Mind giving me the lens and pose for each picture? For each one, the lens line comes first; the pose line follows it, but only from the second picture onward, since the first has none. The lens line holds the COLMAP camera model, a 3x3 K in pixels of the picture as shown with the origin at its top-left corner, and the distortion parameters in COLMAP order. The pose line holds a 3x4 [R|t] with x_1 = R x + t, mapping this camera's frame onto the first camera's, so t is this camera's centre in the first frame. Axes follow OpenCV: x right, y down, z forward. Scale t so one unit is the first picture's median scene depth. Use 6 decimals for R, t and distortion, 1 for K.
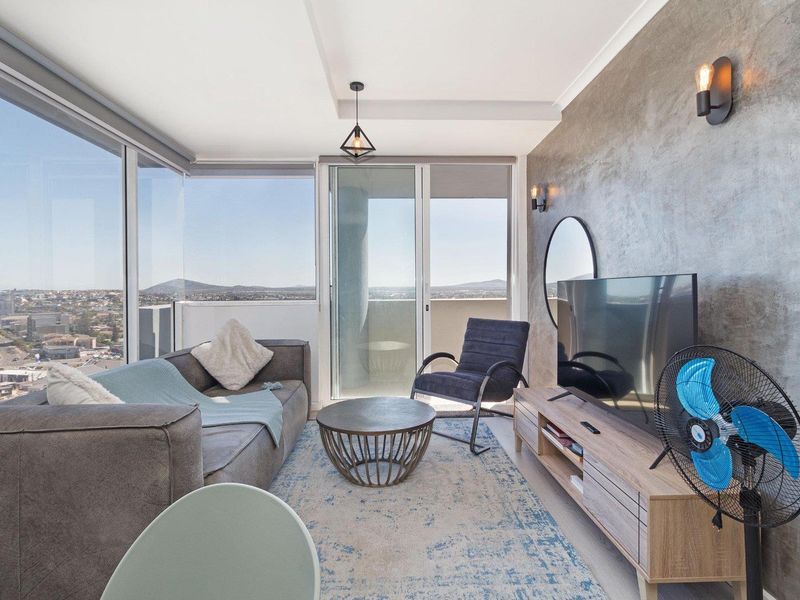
lens RADIAL K [[417.8, 0, 415.7], [0, 417.8, 297.4], [0, 0, 1]] dist [0.005092, -0.002571]
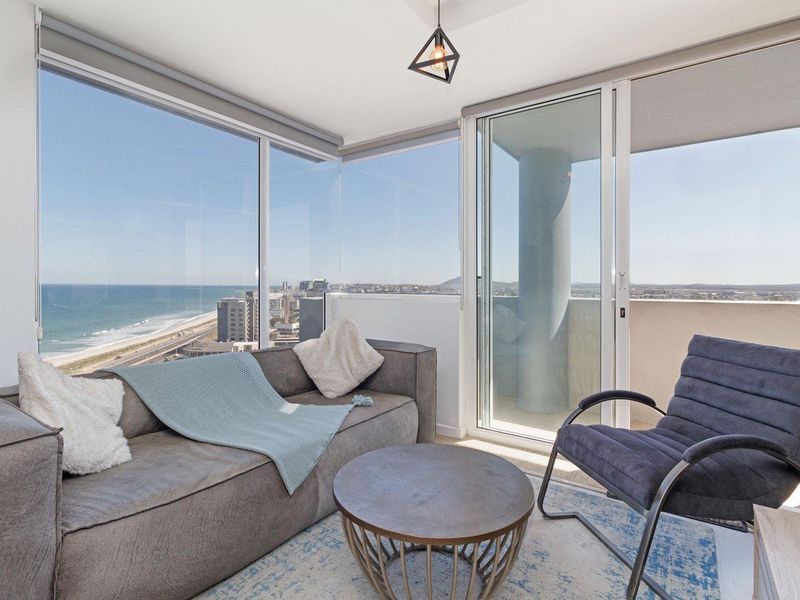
lens RADIAL K [[417.8, 0, 403.3], [0, 417.8, 291.1], [0, 0, 1]] dist [0.005092, -0.002571]
pose [[0.789317, 0.018799, -0.613698, 0.171800], [-0.022851, 0.999738, 0.001233, -0.000384], [0.613561, 0.013051, 0.789540, 0.347924]]
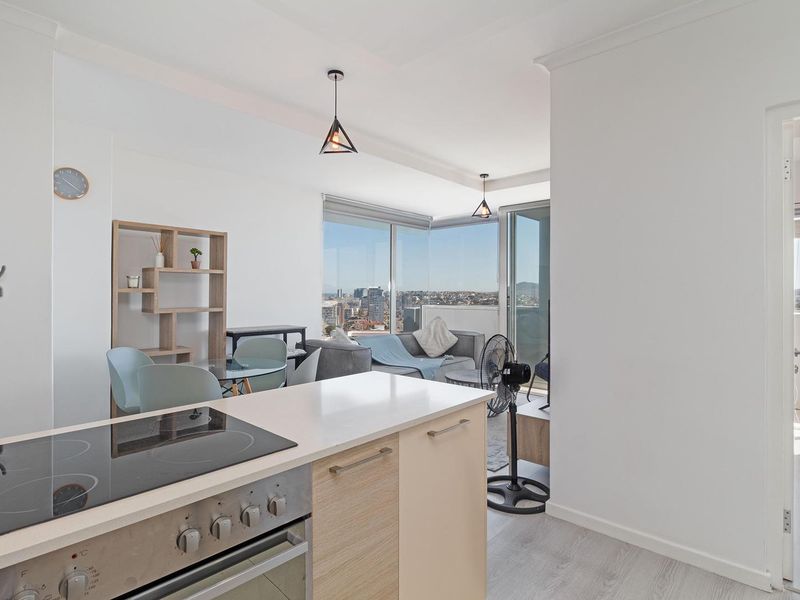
lens RADIAL K [[436.3, 0, 403.9], [0, 436.3, 298.3], [0, 0, 1]] dist [-0.000887, -0.000022]
pose [[0.705679, 0.016274, -0.708345, 0.642106], [-0.019260, 0.999807, 0.003783, -0.023985], [0.708270, 0.010974, 0.705856, -0.307439]]
